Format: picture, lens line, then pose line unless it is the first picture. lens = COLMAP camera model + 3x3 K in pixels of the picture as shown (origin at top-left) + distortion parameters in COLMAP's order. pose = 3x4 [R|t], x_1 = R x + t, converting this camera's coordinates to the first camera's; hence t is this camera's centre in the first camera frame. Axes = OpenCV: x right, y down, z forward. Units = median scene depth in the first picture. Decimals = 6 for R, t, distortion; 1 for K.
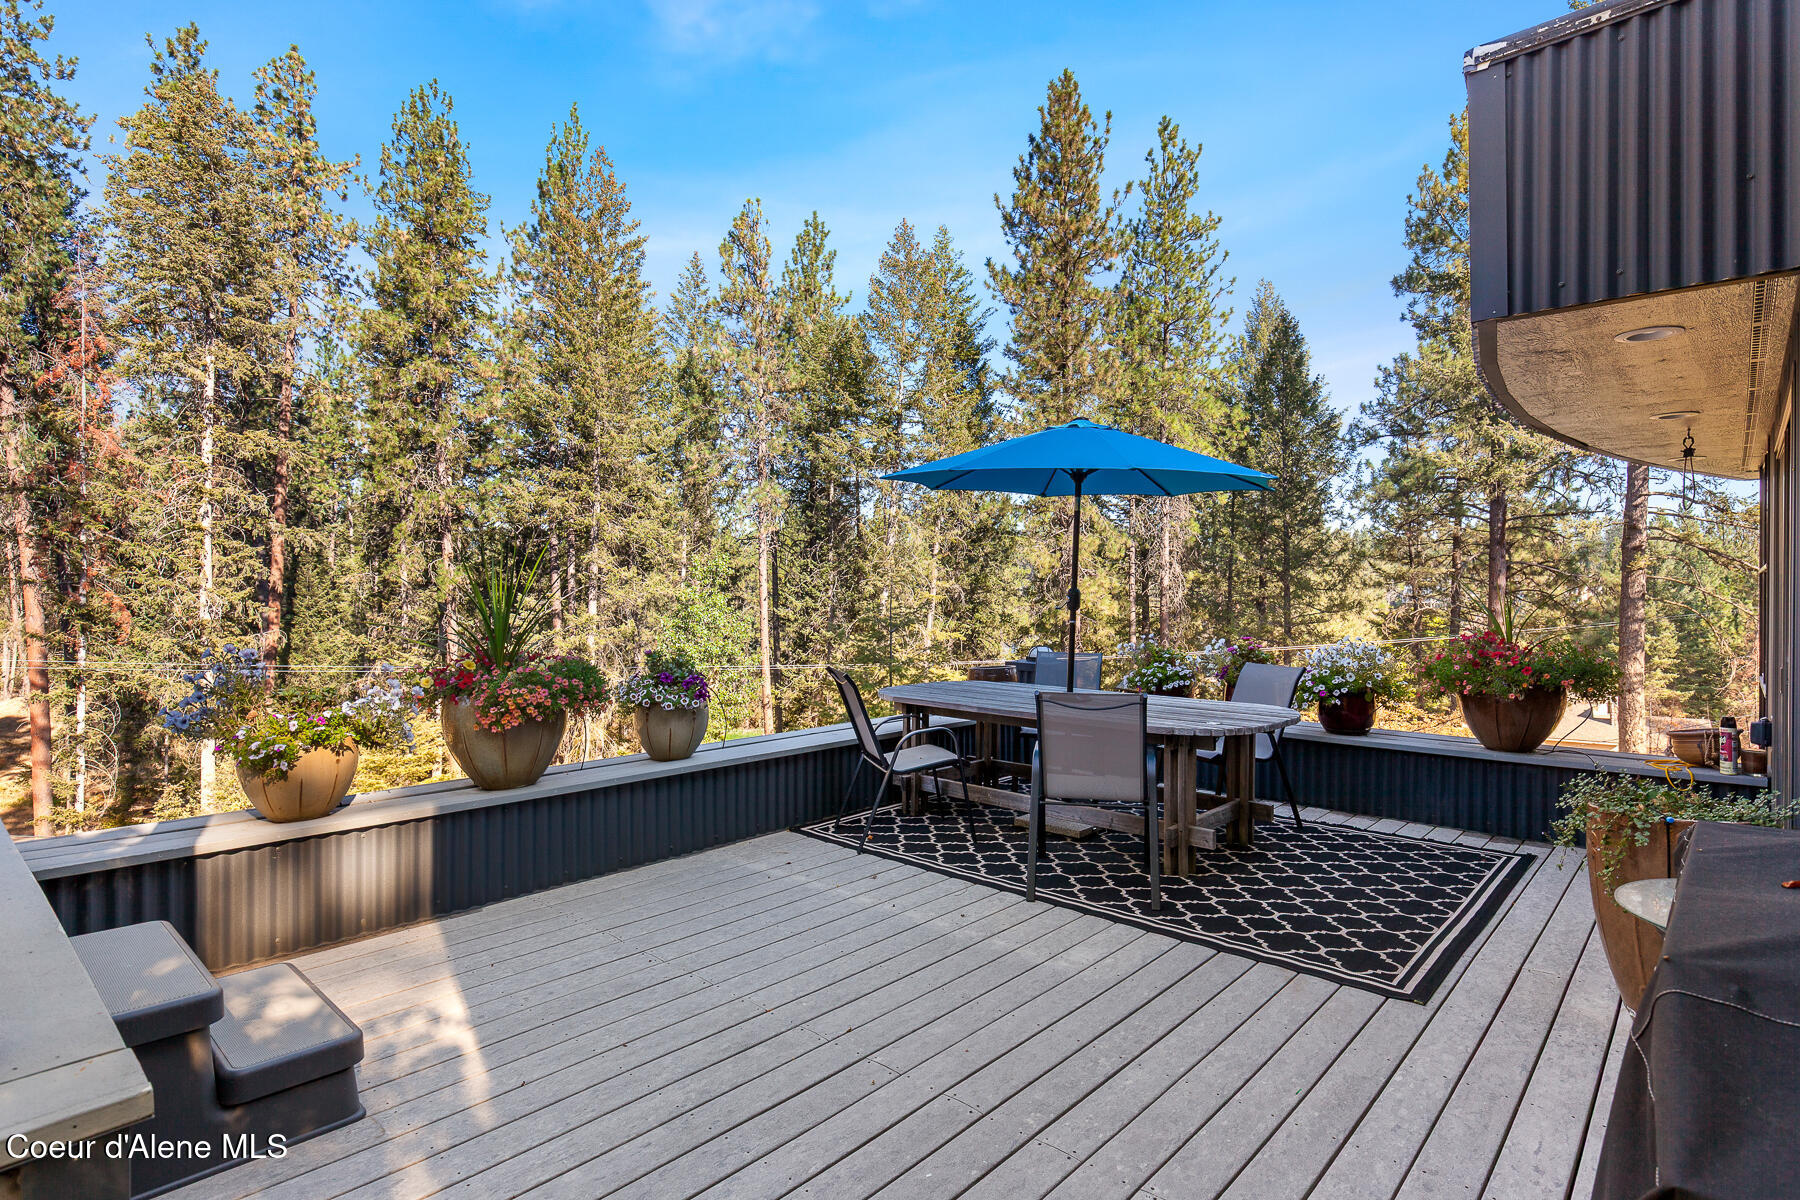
lens RADIAL K [[941.3, 0, 909.6], [0, 941.3, 592.5], [0, 0, 1]] dist [0.004674, 0.000445]
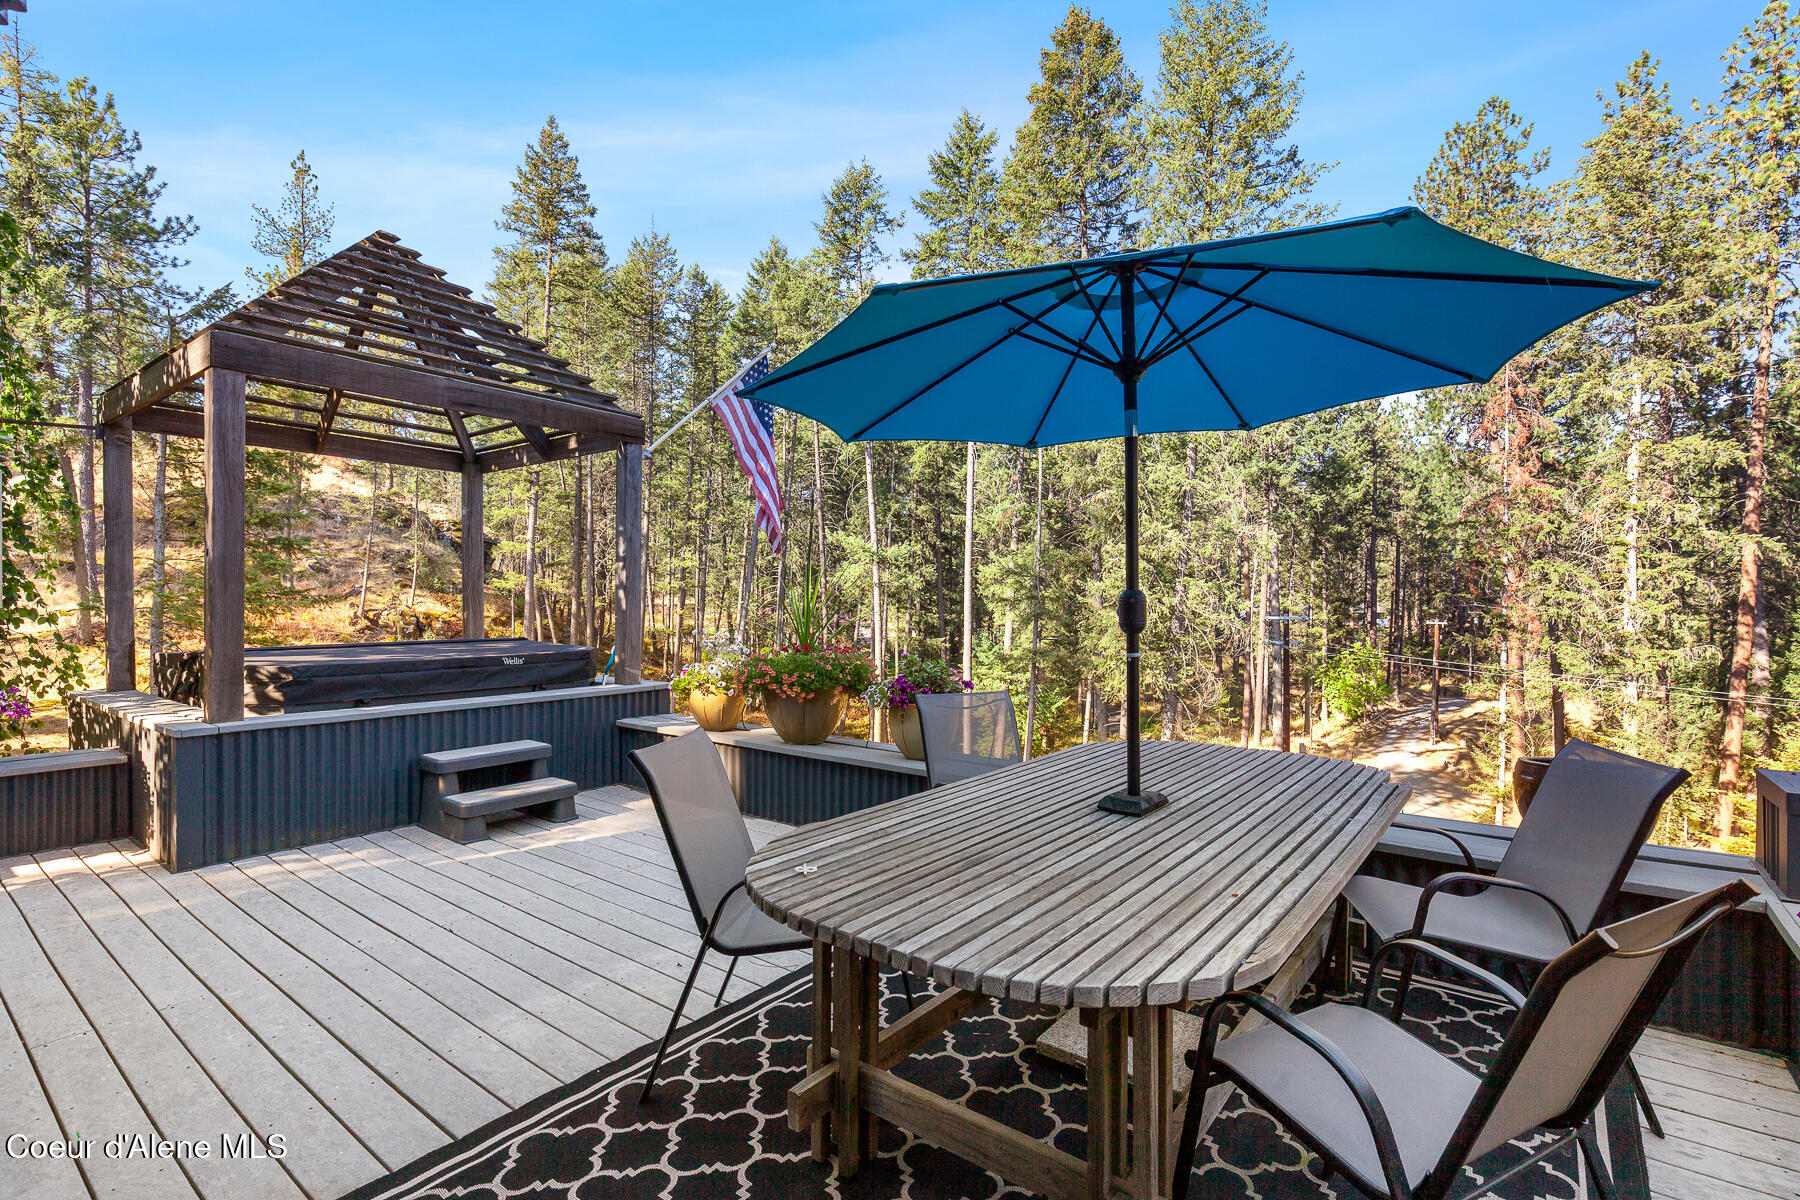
lens RADIAL K [[837.8, 0, 910.8], [0, 837.8, 602.4], [0, 0, 1]] dist [0.008327, 0.000384]
pose [[0.061231, 0.000212, -0.998124, 0.240291], [-0.004074, 0.999992, -0.000038, 0.000145], [0.998115, 0.004069, 0.061232, 0.327140]]
